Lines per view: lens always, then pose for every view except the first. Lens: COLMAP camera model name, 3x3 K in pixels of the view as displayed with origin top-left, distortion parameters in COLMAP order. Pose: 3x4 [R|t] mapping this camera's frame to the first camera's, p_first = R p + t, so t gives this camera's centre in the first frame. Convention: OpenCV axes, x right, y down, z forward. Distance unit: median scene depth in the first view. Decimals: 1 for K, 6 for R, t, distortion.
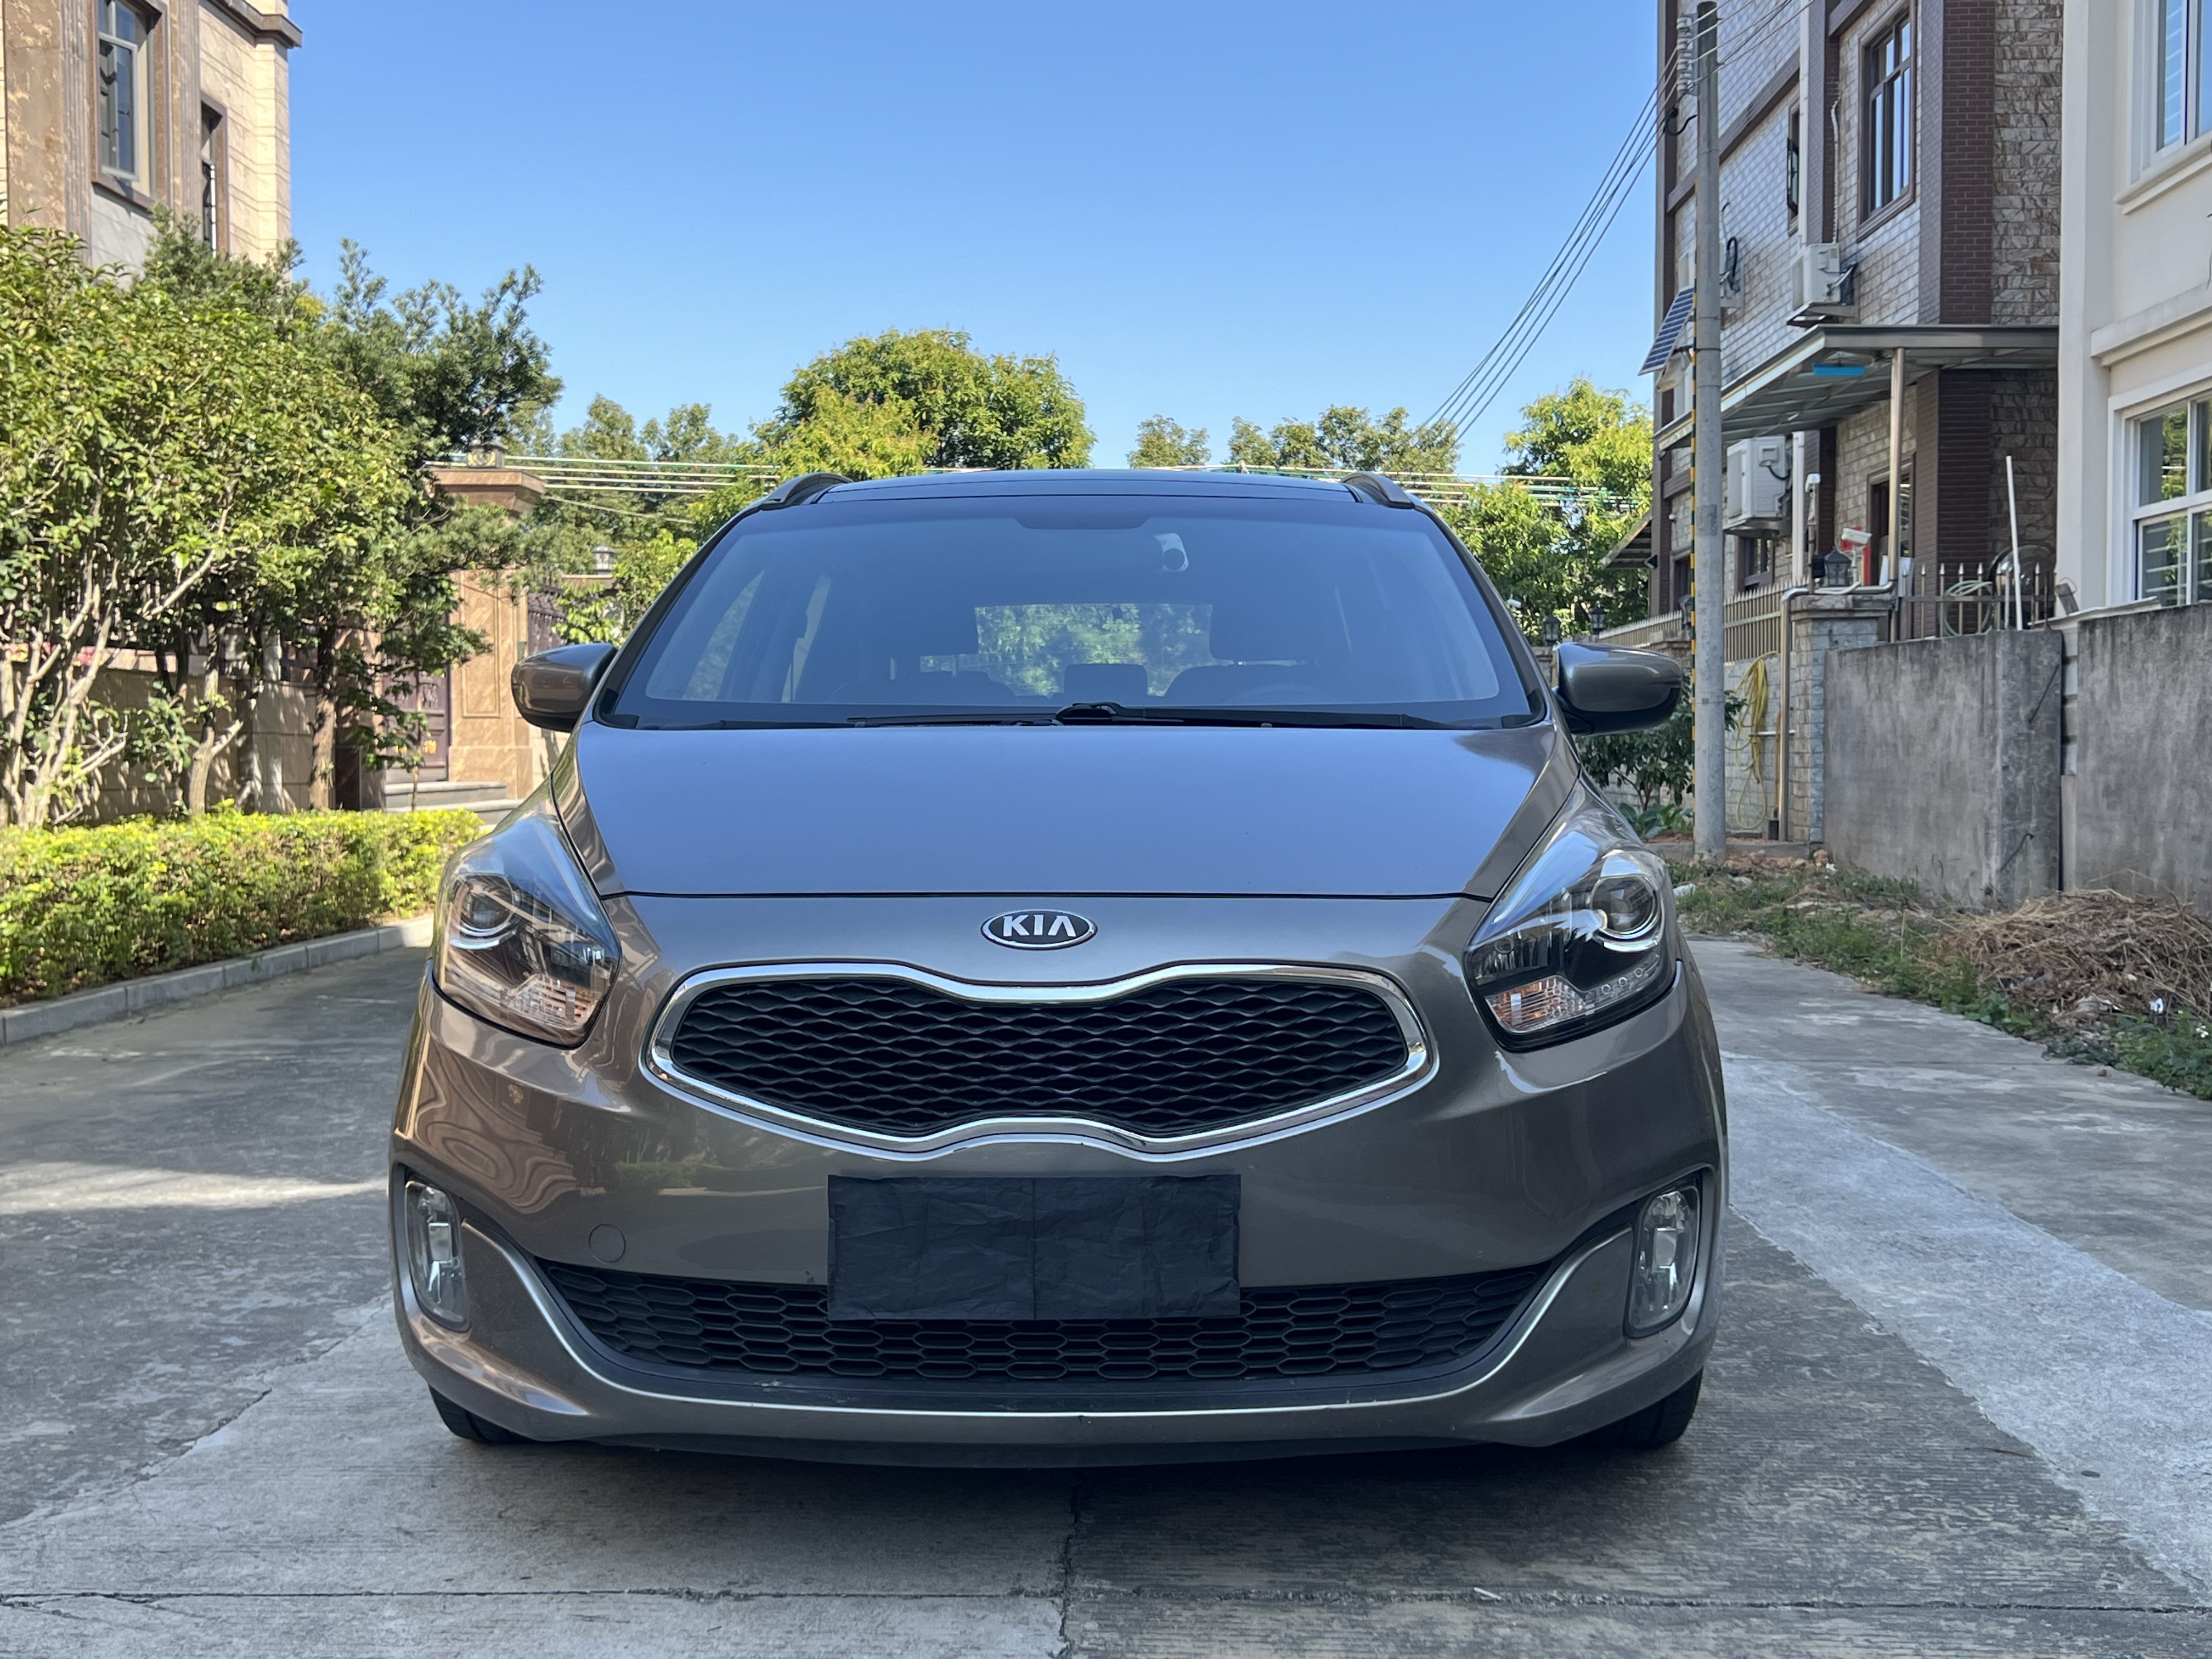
lens RADIAL K [[2479.6, 0, 1116.1], [0, 2479.6, 835.6], [0, 0, 1]] dist [0.108567, -0.248552]
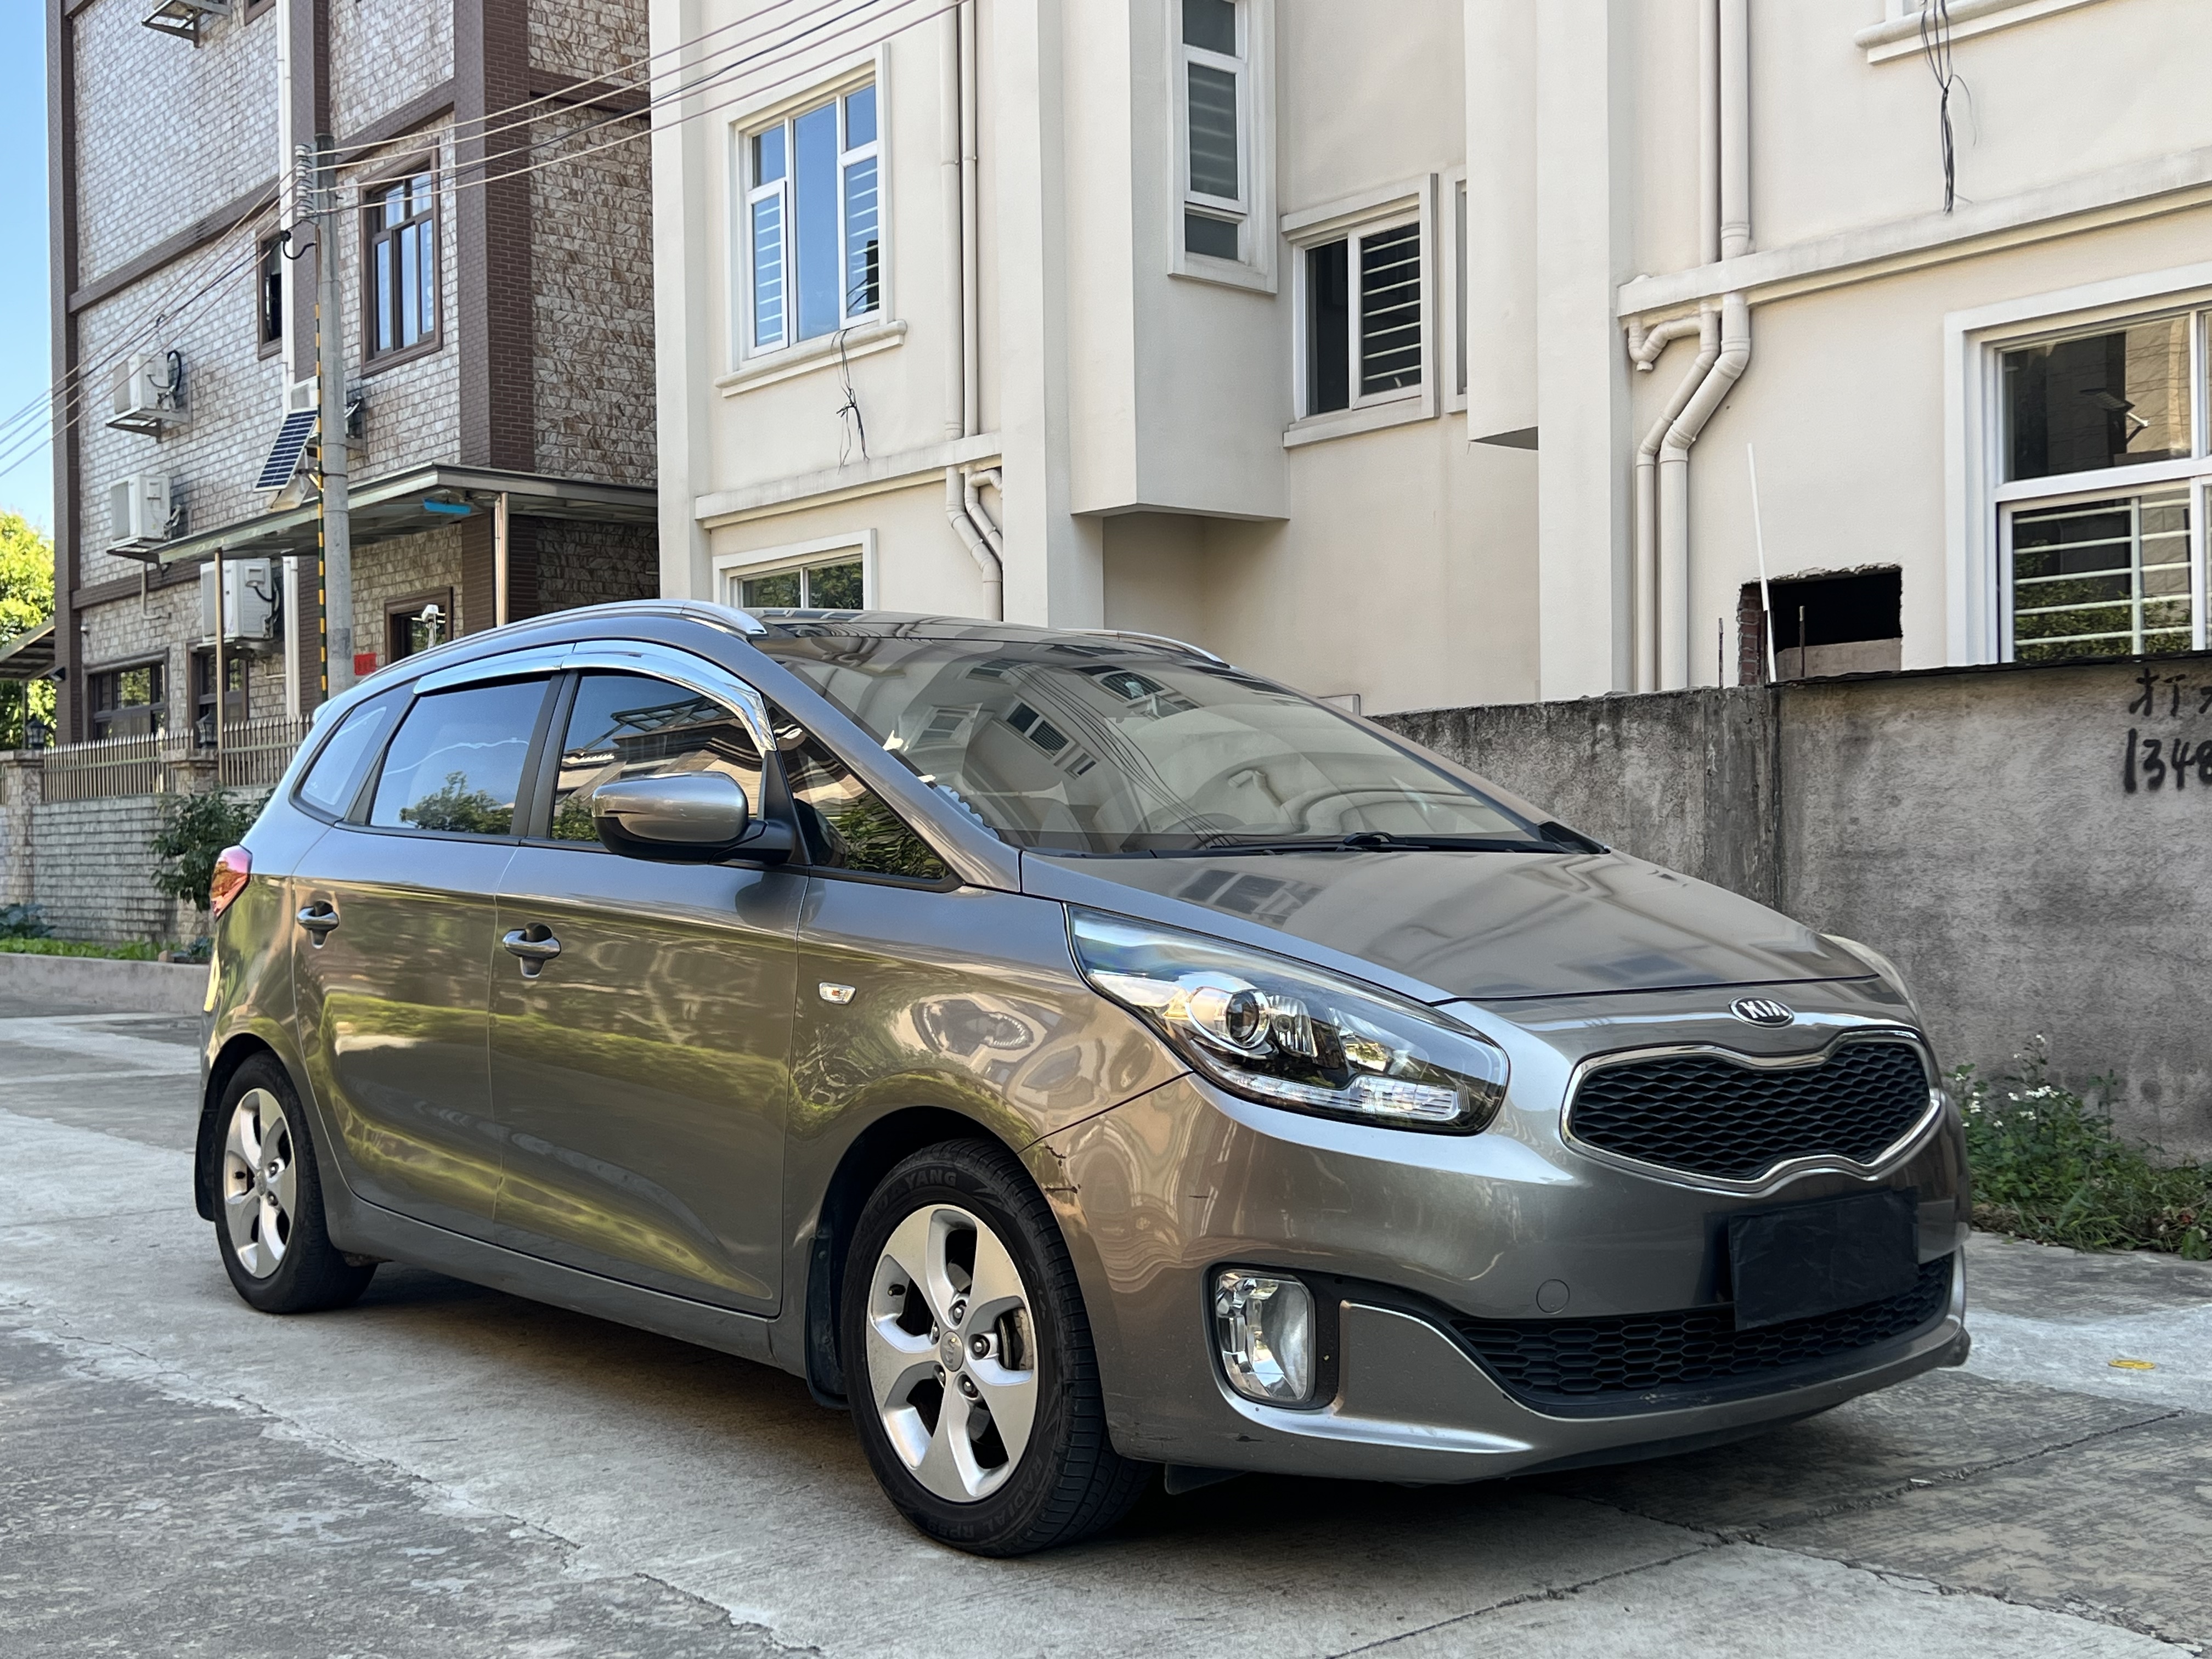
lens RADIAL K [[2457.5, 0, 1146.3], [0, 2457.5, 849.9], [0, 0, 1]] dist [0.122607, -0.301847]
pose [[0.754906, -0.003678, 0.655823, -0.882002], [0.031378, 0.999042, -0.030516, -0.013537], [-0.655082, 0.043615, 0.754298, 0.189357]]
